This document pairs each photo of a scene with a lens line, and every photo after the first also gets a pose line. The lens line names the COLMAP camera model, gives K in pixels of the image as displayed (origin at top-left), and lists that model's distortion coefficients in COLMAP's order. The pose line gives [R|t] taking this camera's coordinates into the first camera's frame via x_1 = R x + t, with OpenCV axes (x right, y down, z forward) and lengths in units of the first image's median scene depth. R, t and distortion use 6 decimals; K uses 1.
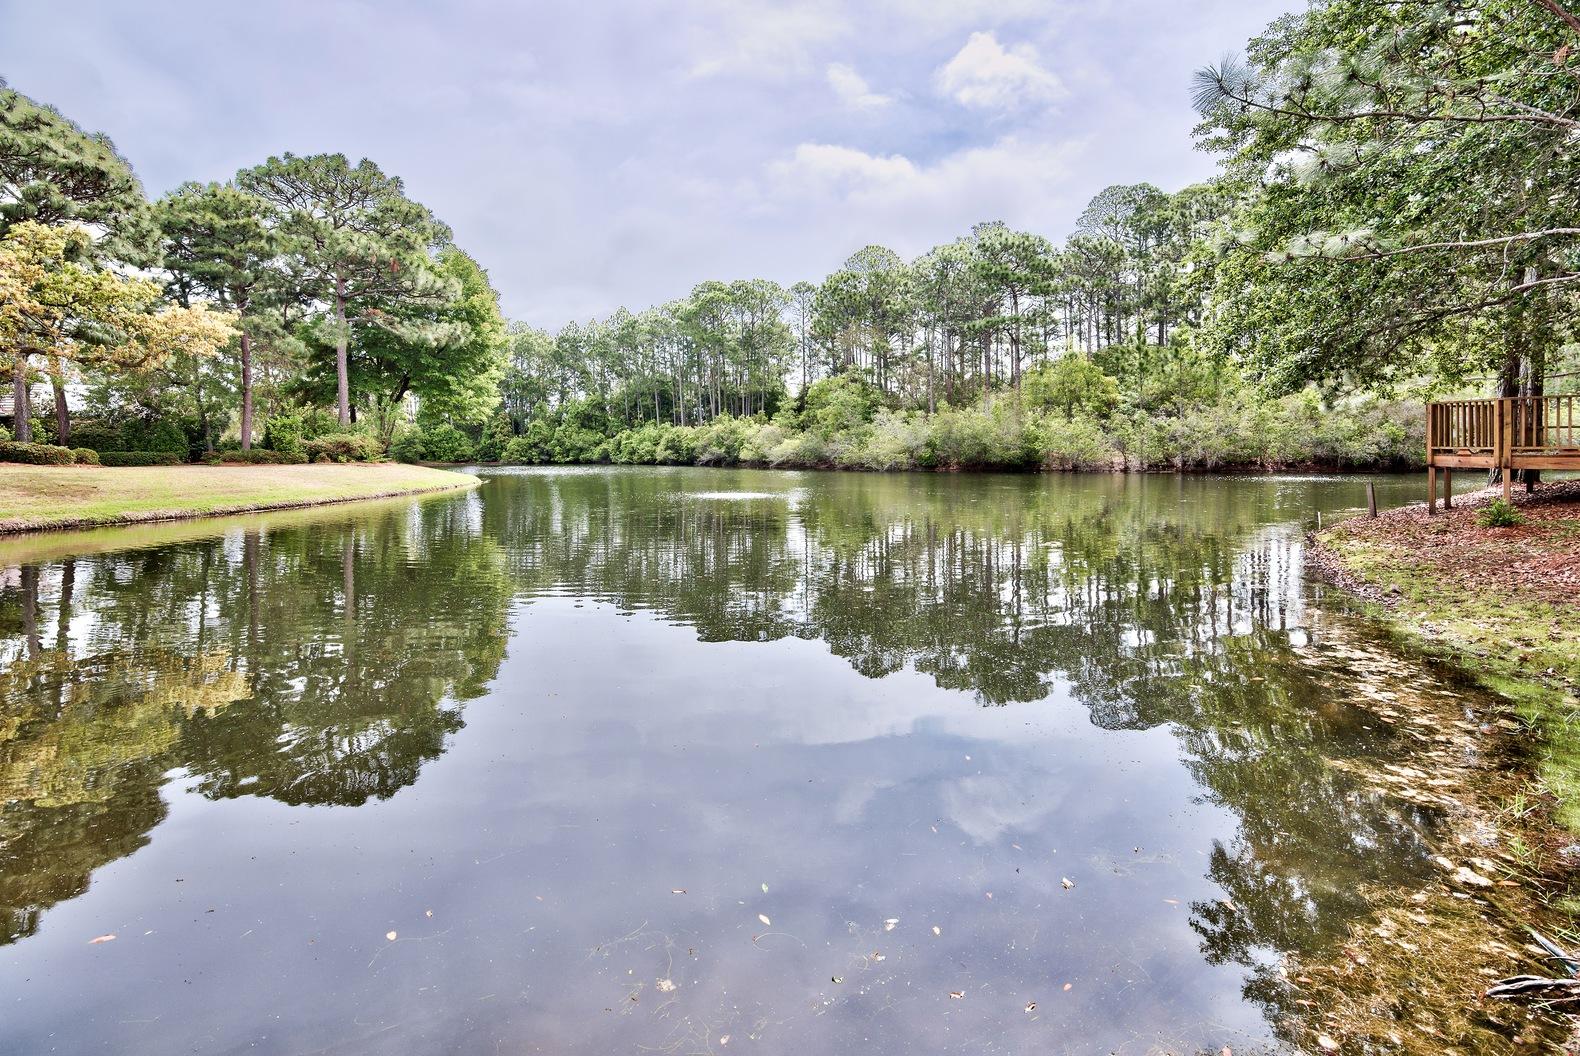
lens RADIAL K [[781.8, 0, 751.8], [0, 781.8, 473.9], [0, 0, 1]] dist [-0.002902, 0.001154]
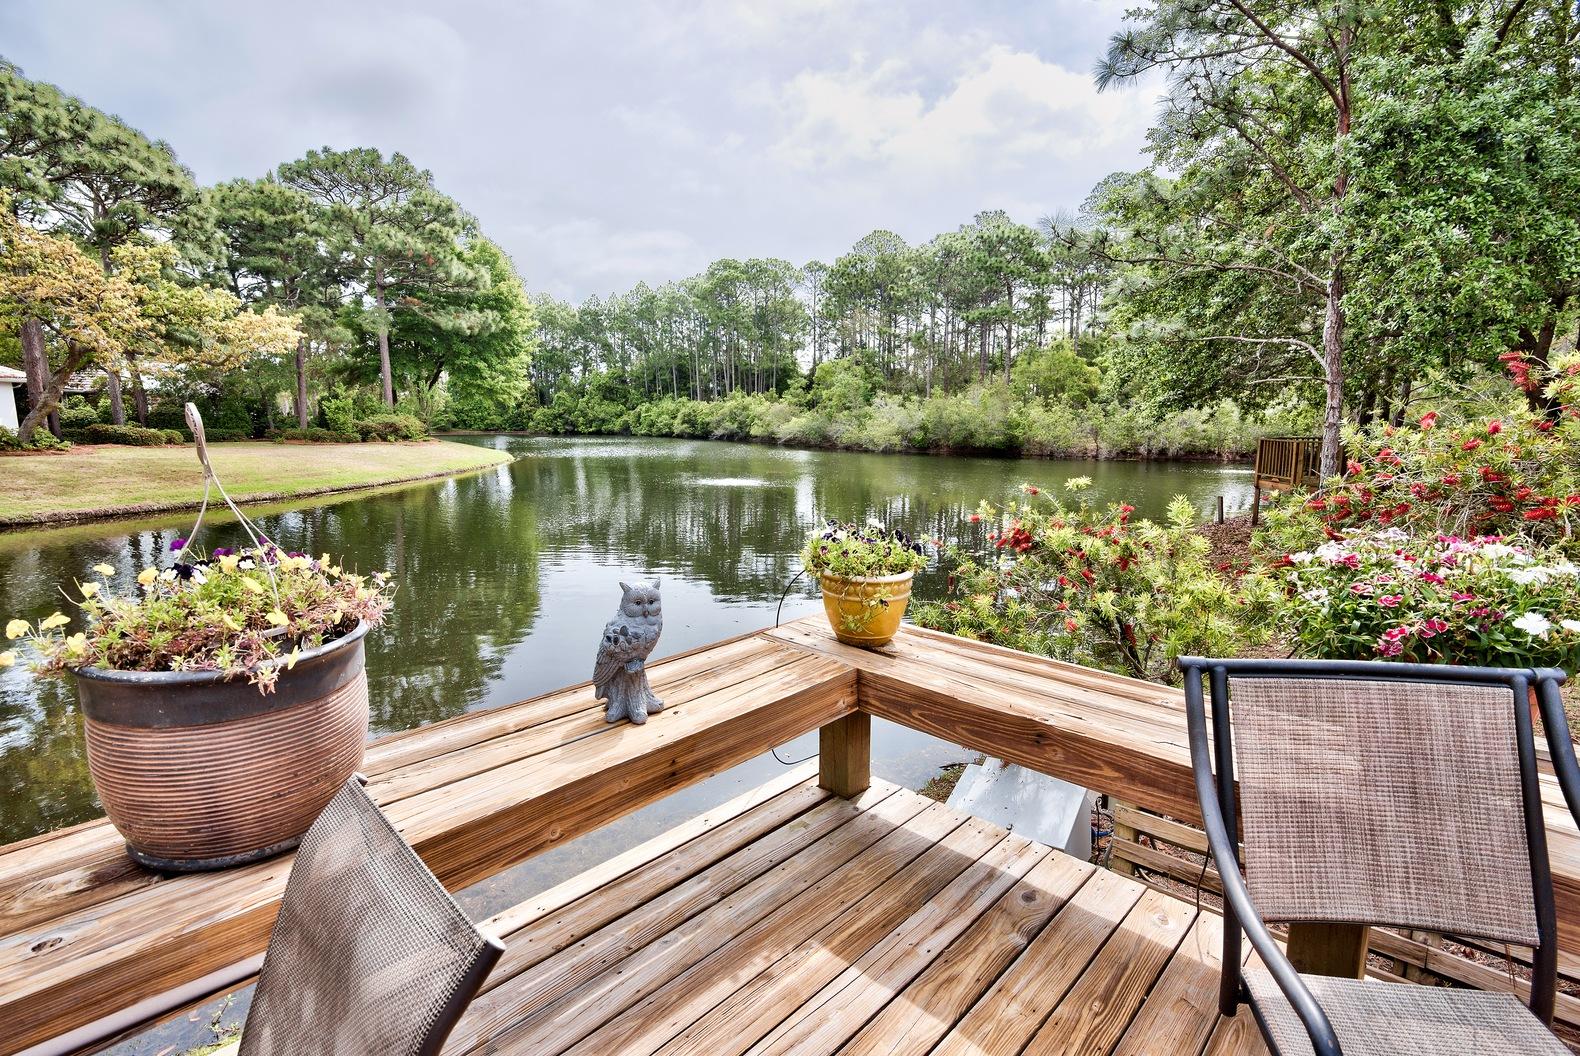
lens RADIAL K [[781.8, 0, 759.1], [0, 781.8, 532.8], [0, 0, 1]] dist [-0.002902, 0.001154]
pose [[0.999698, 0.014816, -0.019598, 0.024764], [-0.012199, 0.991767, 0.127473, -0.029684], [0.021326, -0.127196, 0.991648, -0.102646]]
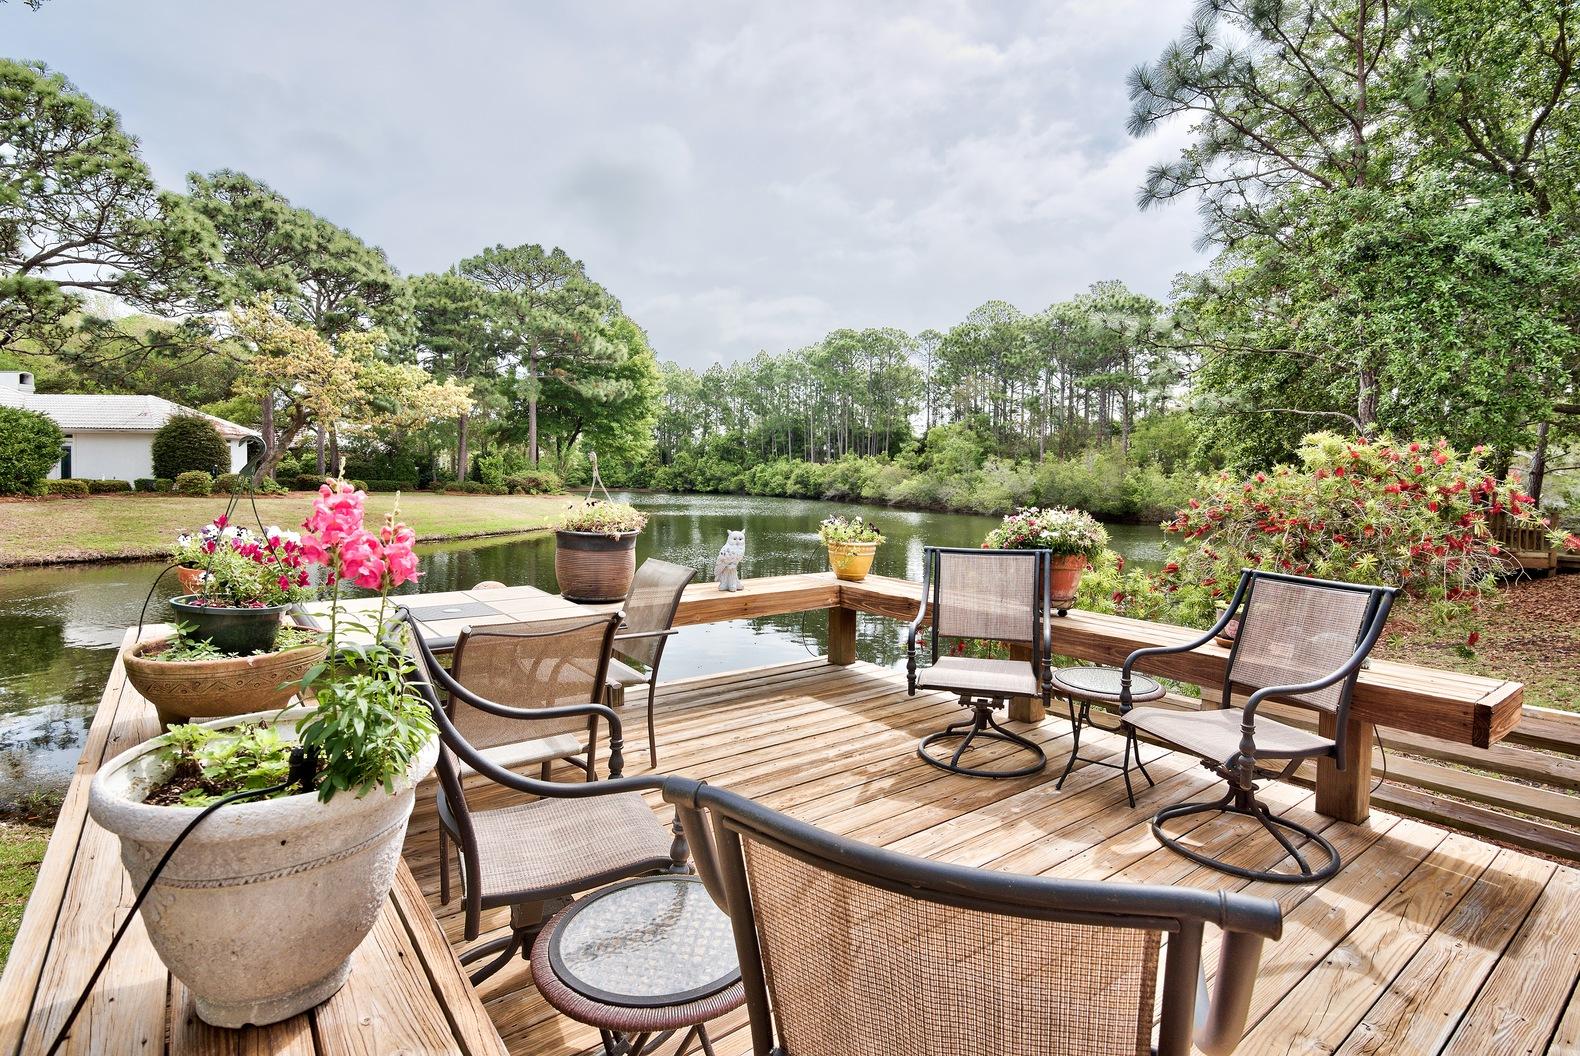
lens RADIAL K [[781.8, 0, 740.4], [0, 781.8, 490.5], [0, 0, 1]] dist [-0.002902, 0.001154]
pose [[0.981374, 0.031598, -0.189491, 0.033460], [-0.032192, 0.999482, -0.000060, -0.027527], [0.189391, 0.006159, 0.981882, -0.143398]]
